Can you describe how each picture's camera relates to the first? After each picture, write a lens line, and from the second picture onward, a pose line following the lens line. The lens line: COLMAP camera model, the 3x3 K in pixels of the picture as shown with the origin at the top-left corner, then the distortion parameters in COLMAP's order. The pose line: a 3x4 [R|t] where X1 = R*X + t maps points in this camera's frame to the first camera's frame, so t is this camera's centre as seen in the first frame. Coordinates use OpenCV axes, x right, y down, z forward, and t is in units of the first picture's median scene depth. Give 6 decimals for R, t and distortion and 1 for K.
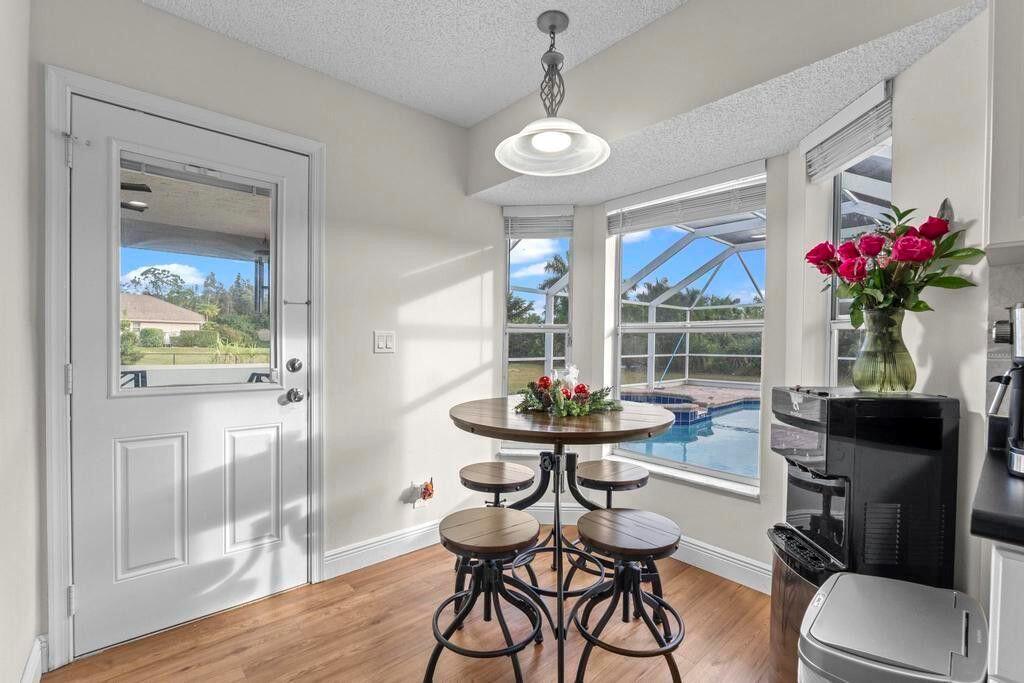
lens RADIAL K [[453.9, 0, 513.7], [0, 453.9, 346.5], [0, 0, 1]] dist [-0.009906, -0.000041]
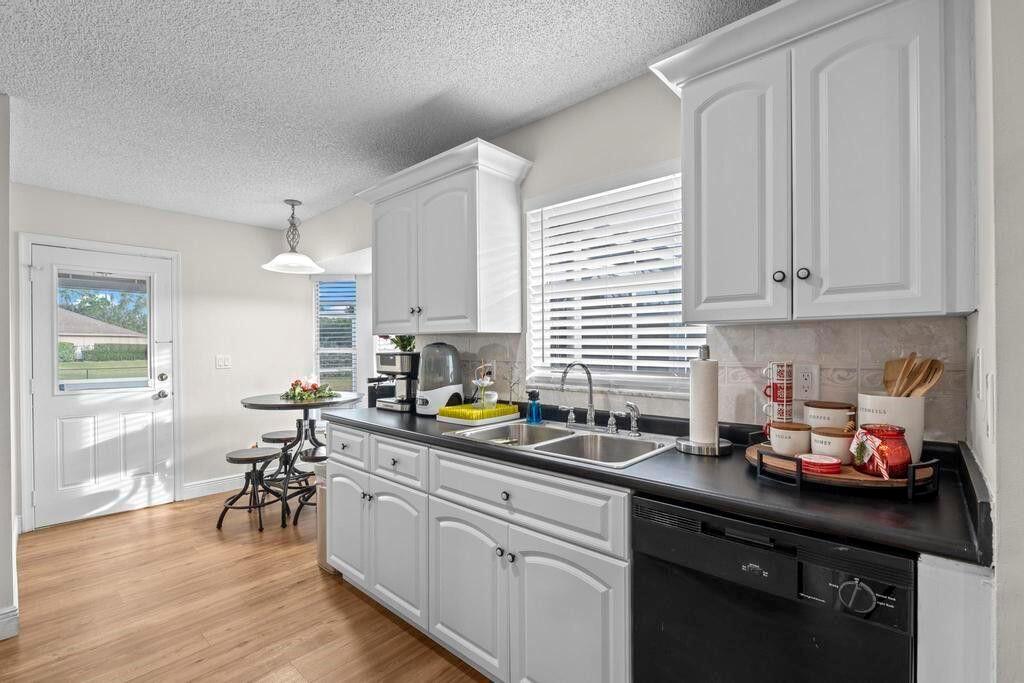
lens RADIAL K [[453.9, 0, 513.7], [0, 453.9, 346.5], [0, 0, 1]] dist [-0.009906, -0.000041]
pose [[0.993332, -0.014979, 0.114316, 0.703056], [0.015822, 0.999854, -0.006473, -0.047547], [-0.114202, 0.008238, 0.993423, -0.945690]]
